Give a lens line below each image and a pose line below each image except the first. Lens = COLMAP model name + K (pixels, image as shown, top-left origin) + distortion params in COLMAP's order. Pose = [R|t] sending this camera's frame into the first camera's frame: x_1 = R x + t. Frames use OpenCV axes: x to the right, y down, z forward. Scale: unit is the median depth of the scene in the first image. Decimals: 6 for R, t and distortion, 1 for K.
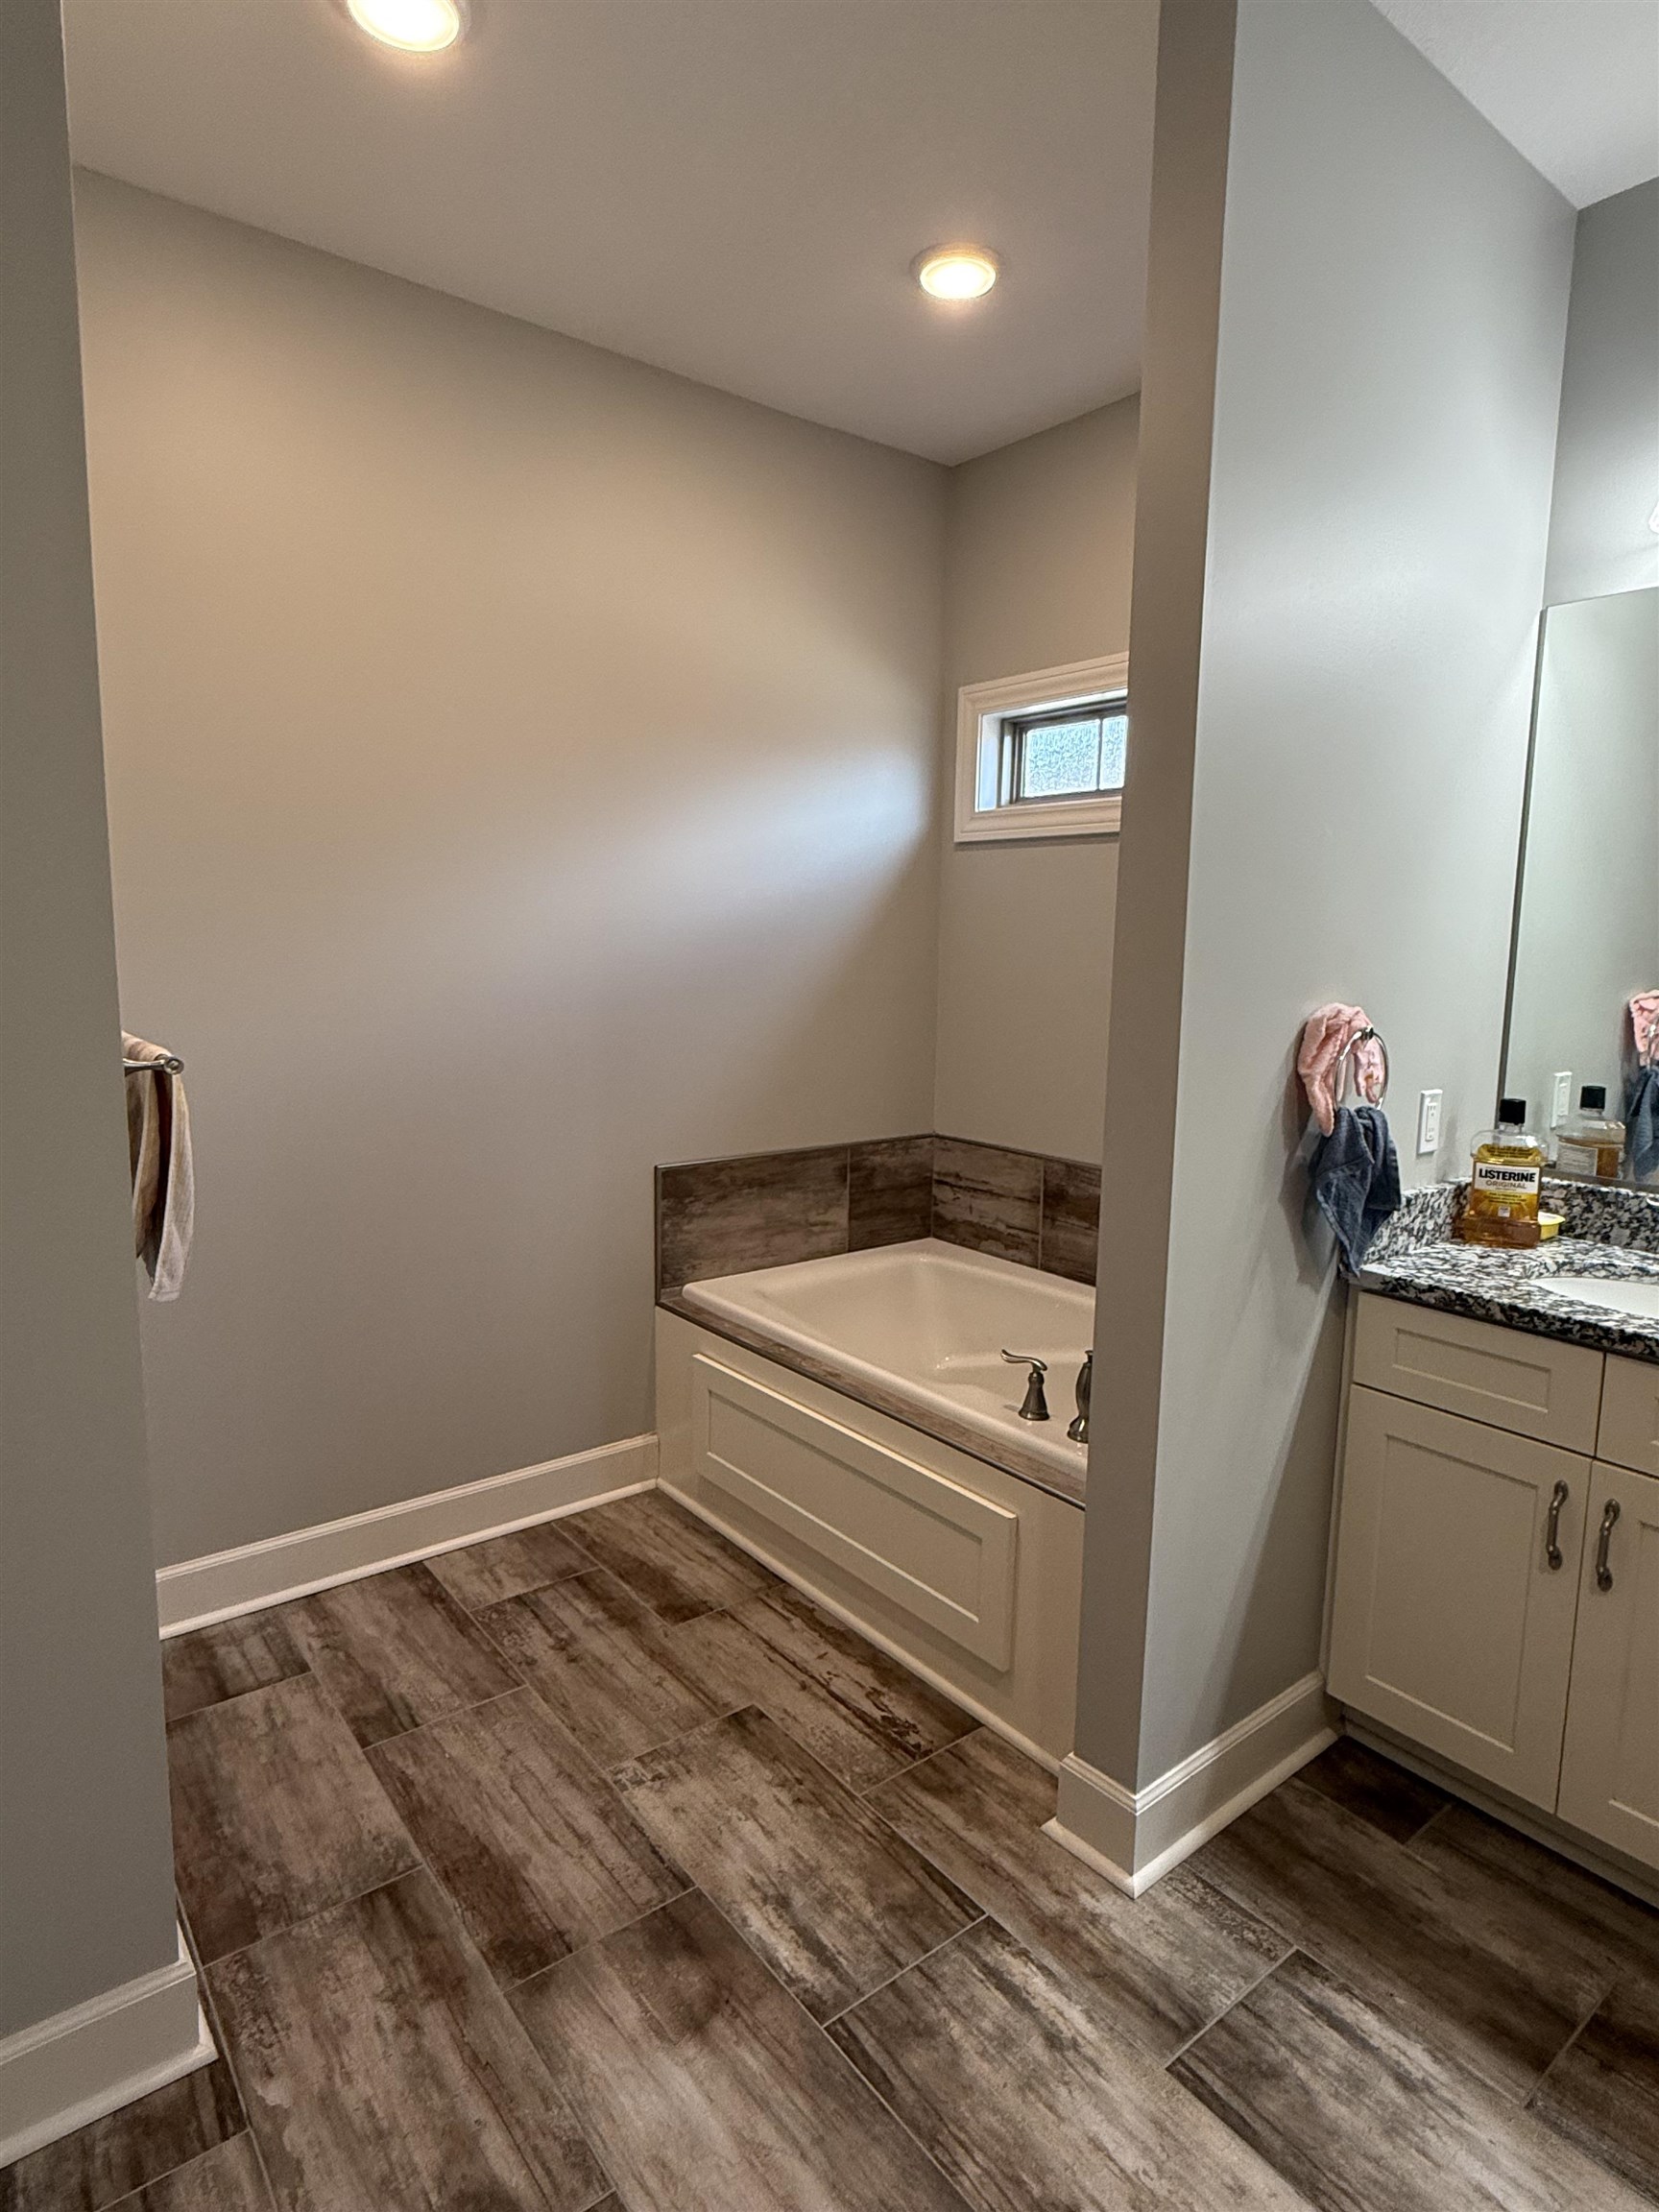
lens RADIAL K [[1193.3, 0, 829.5], [0, 1193.3, 1106.0], [0, 0, 1]] dist [-0.000868, -0.001902]
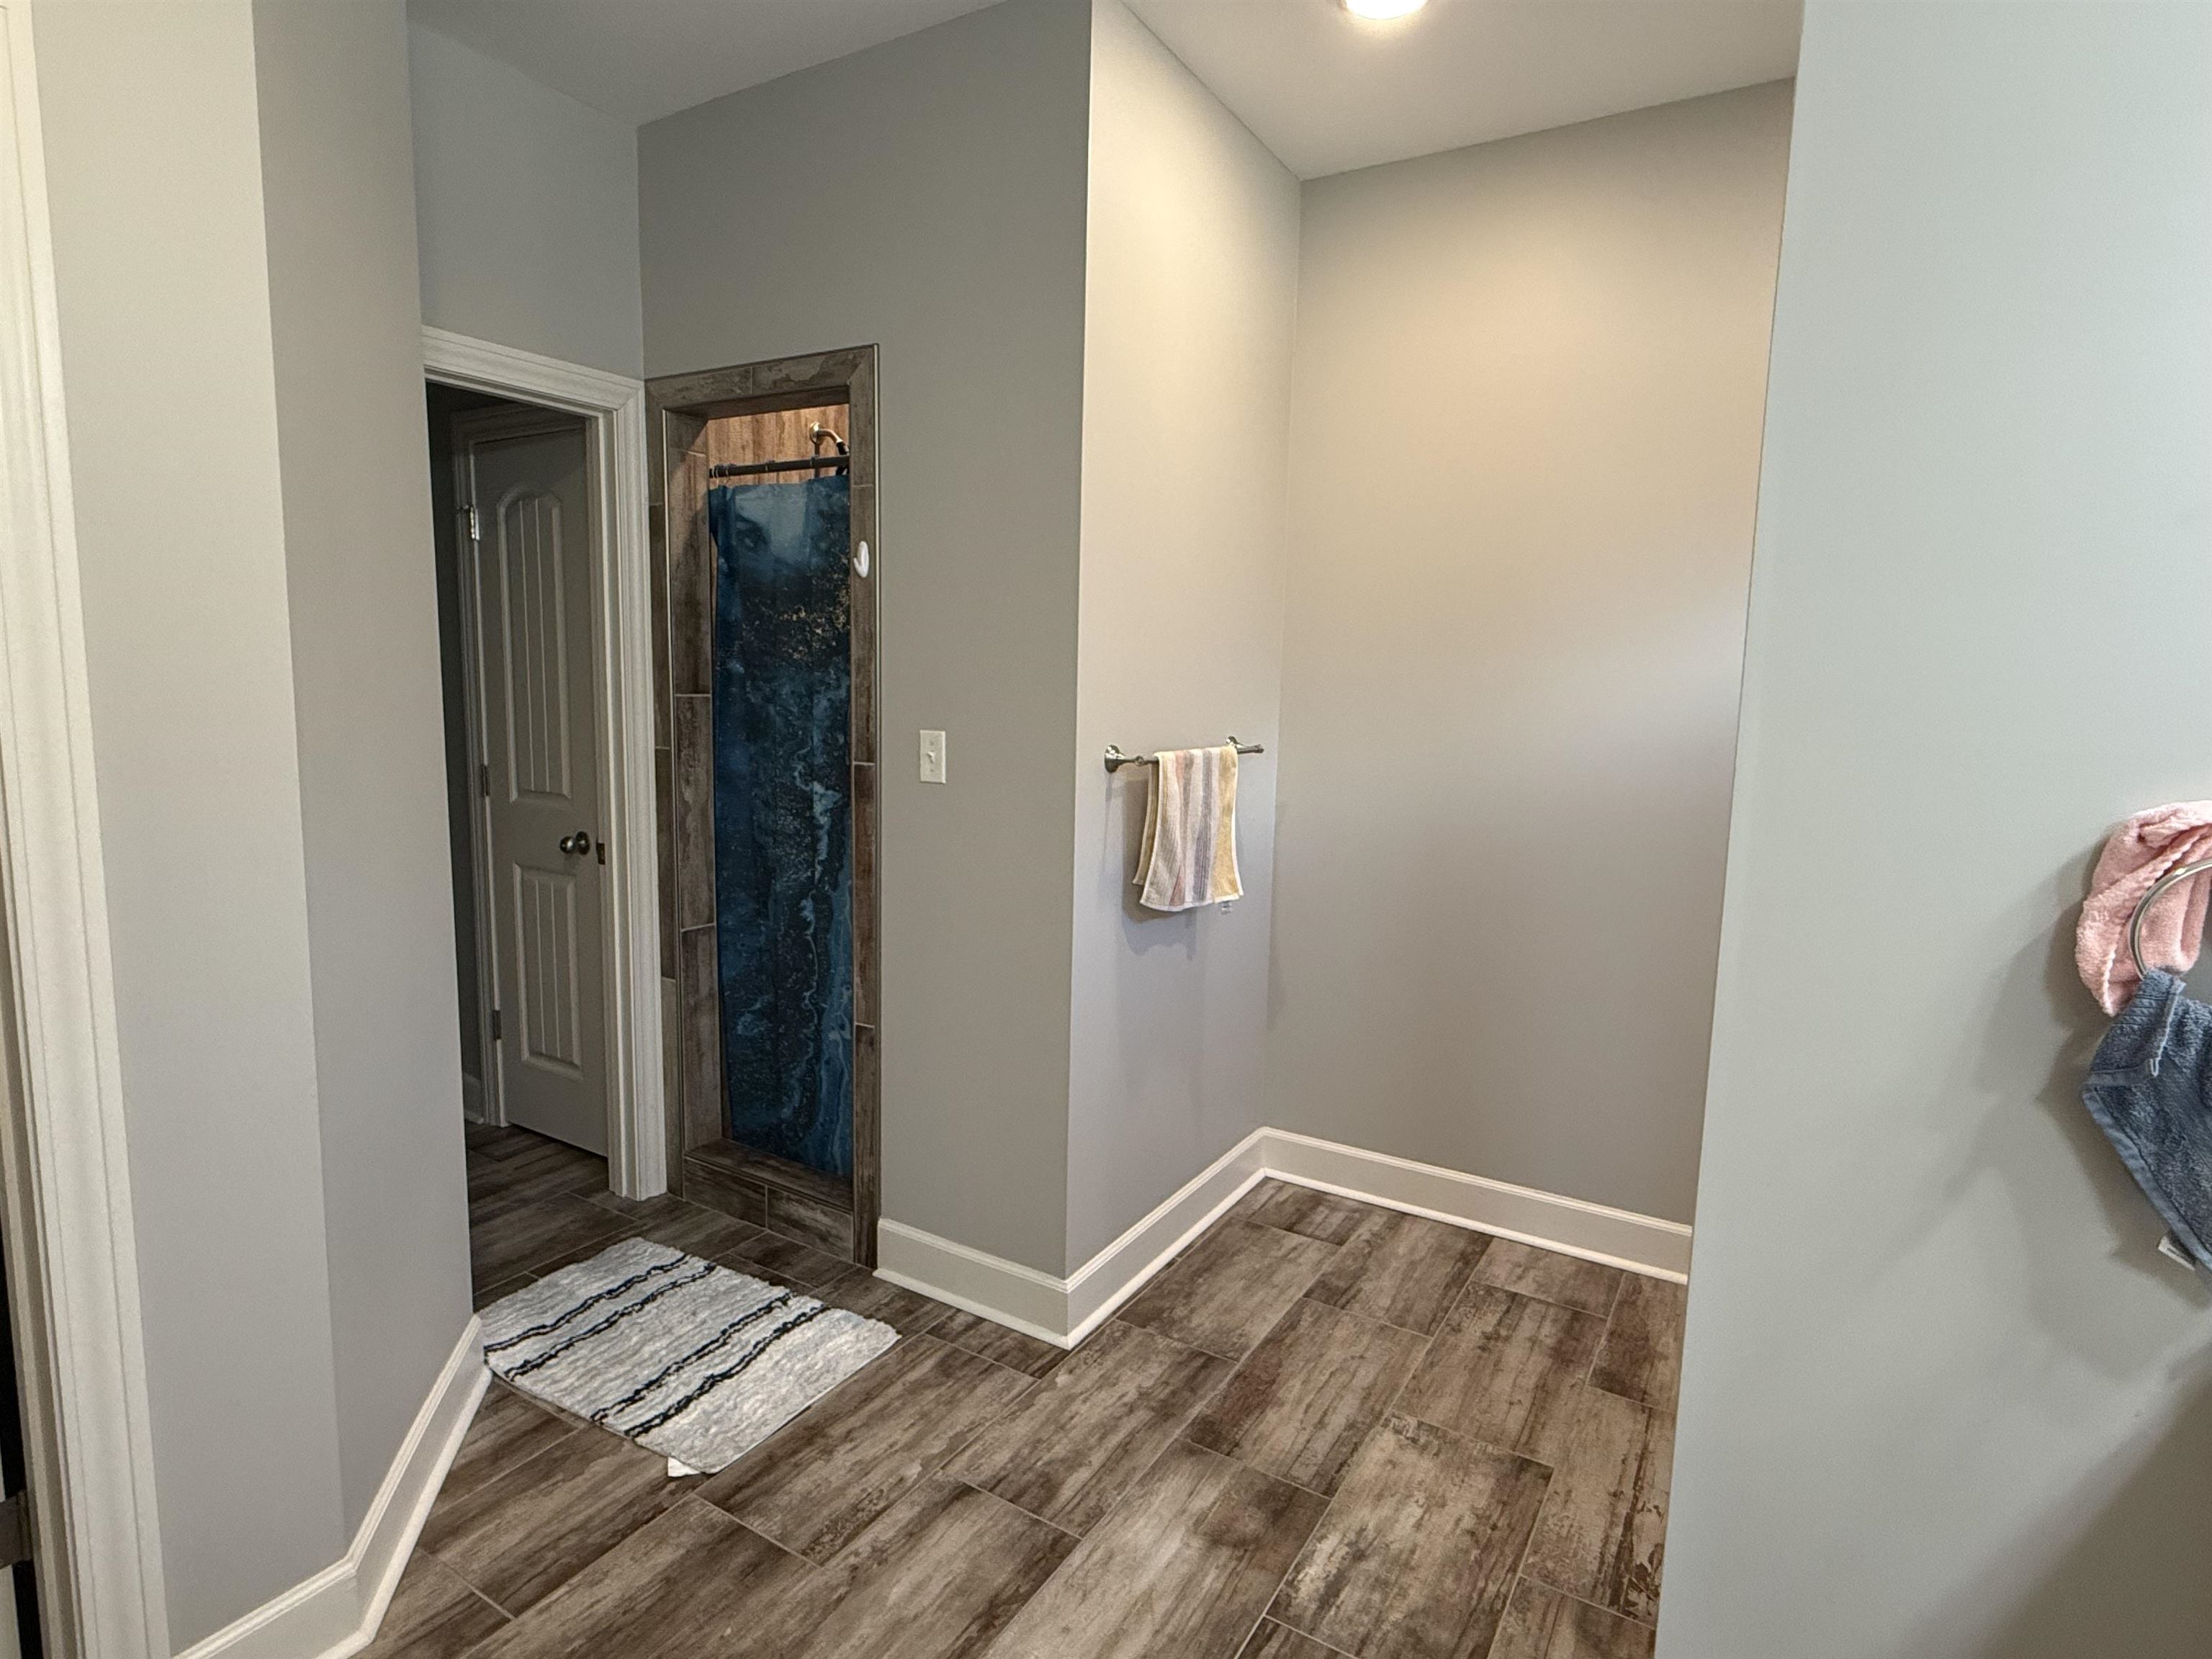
lens RADIAL K [[1167.3, 0, 1106.0], [0, 1167.3, 829.5], [0, 0, 1]] dist [-0.002158, -0.001216]
pose [[0.349868, 0.113457, -0.929903, 0.768105], [-0.148682, 0.986782, 0.064456, -0.030506], [0.924925, 0.115709, 0.362112, 0.298029]]
